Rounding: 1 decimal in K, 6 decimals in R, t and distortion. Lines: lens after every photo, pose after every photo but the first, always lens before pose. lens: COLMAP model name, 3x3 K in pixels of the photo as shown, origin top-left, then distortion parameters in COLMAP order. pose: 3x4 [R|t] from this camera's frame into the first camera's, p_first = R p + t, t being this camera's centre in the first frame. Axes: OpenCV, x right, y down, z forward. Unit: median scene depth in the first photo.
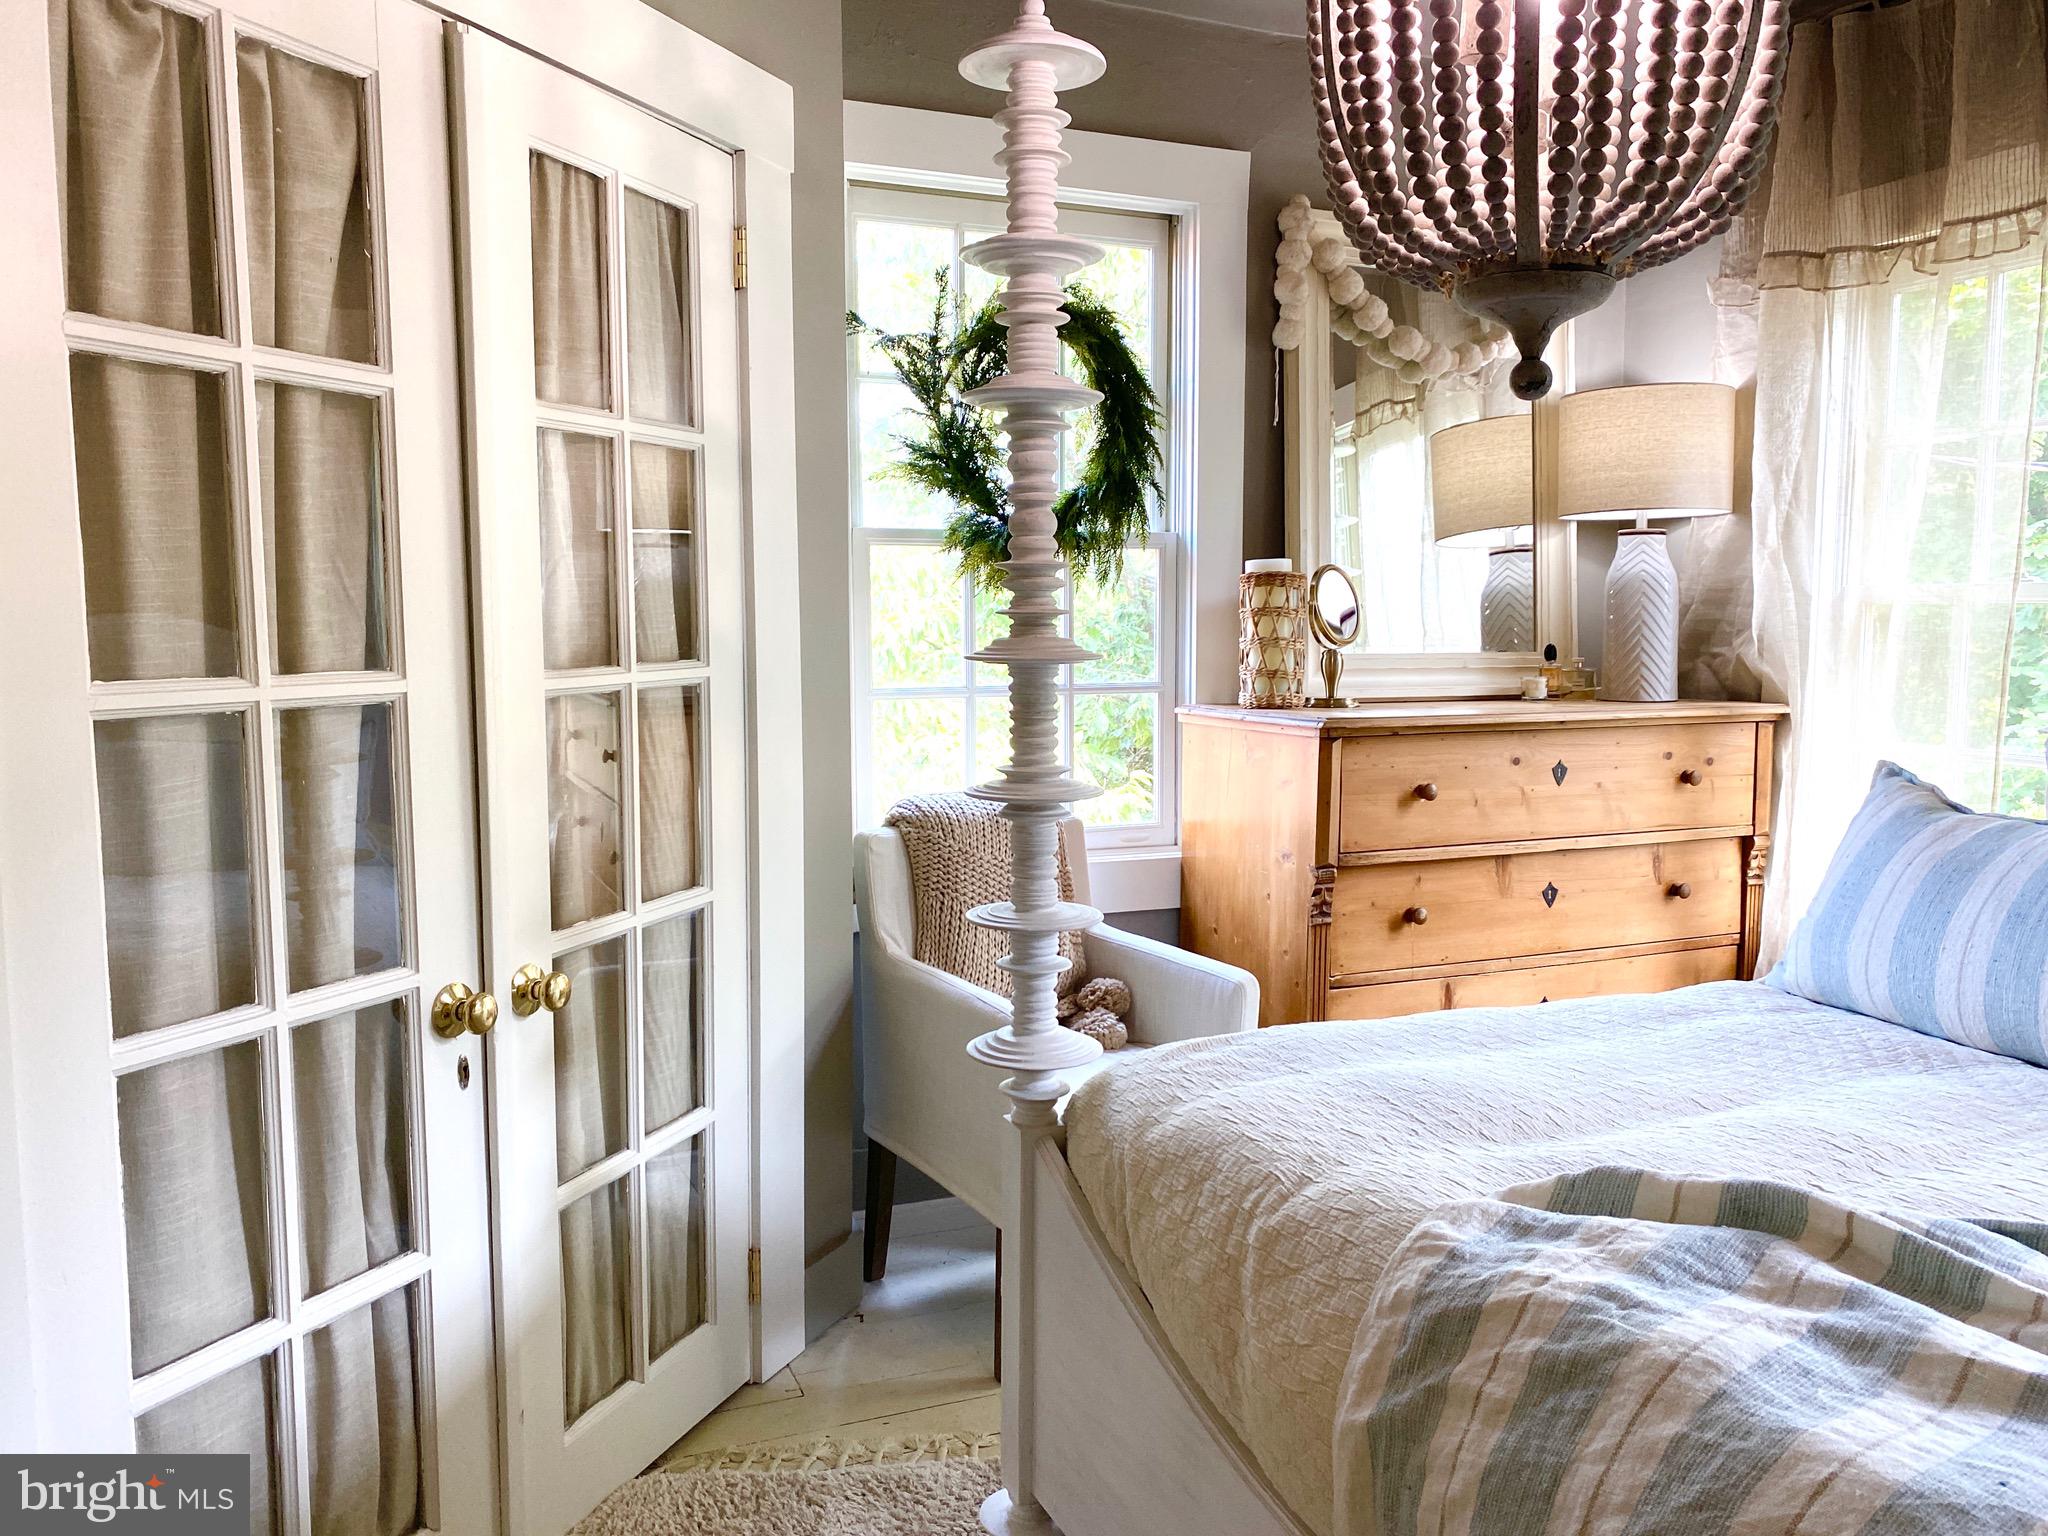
lens RADIAL K [[1577.7, 0, 1018.0], [0, 1577.7, 767.1], [0, 0, 1]] dist [0.011925, -0.013071]
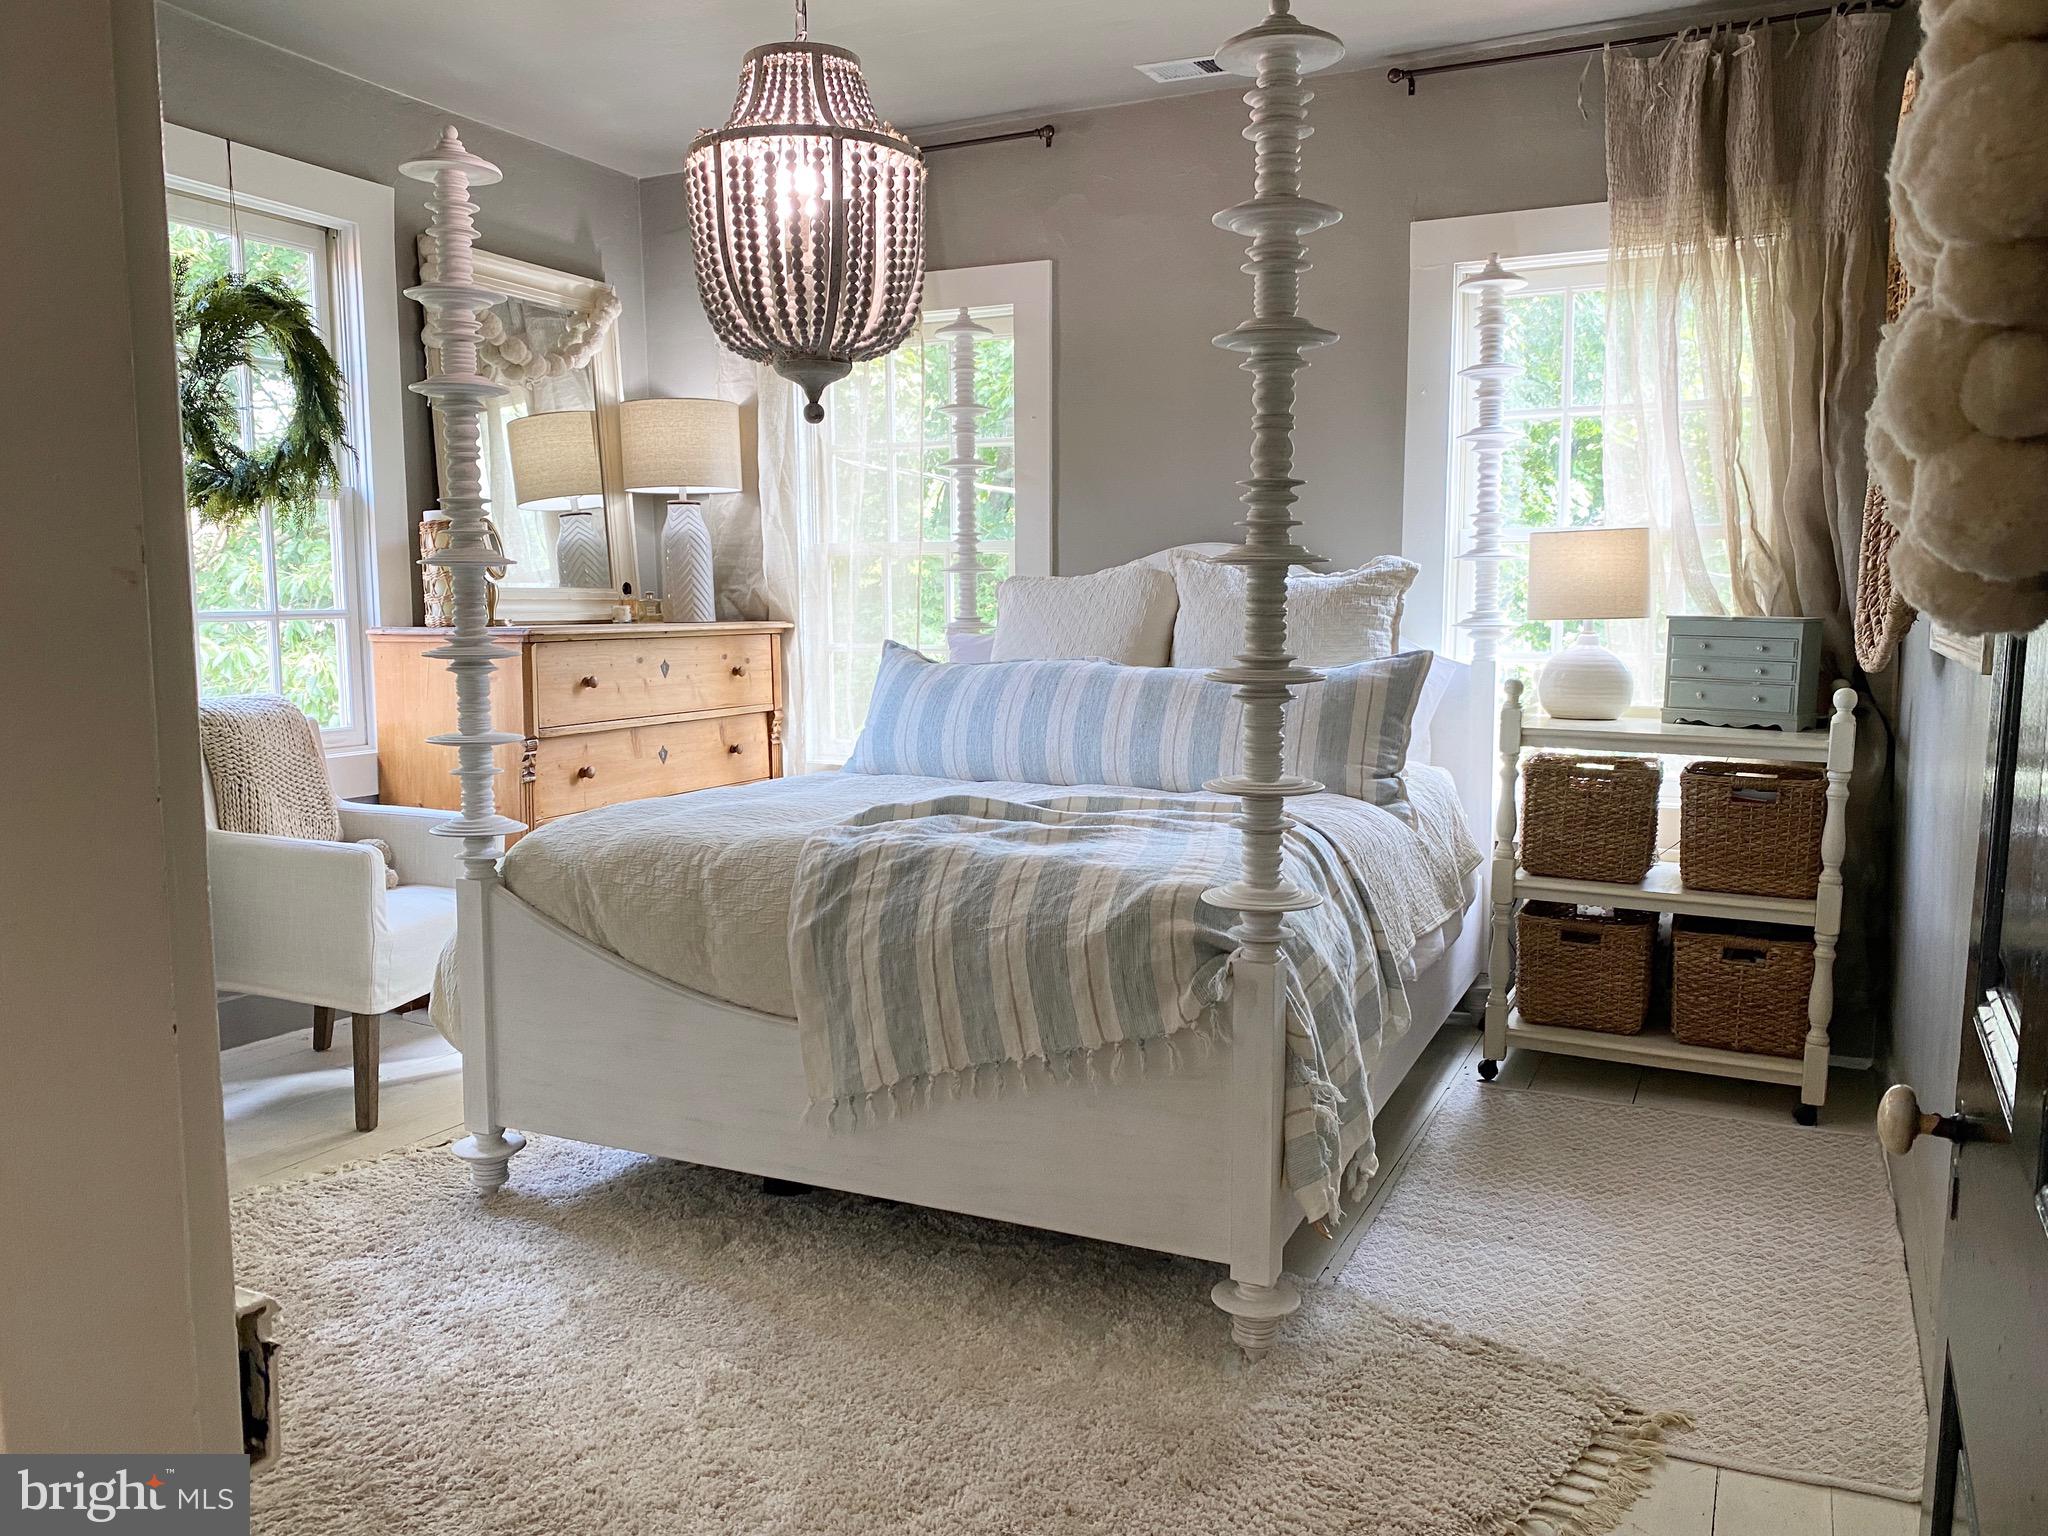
lens RADIAL K [[1577.7, 0, 1027.6], [0, 1577.7, 772.9], [0, 0, 1]] dist [0.011925, -0.013071]
pose [[0.748600, -0.075488, 0.658711, -0.353096], [0.065821, 0.997051, 0.039460, 0.061859], [-0.659747, 0.013817, 0.751361, -0.282580]]
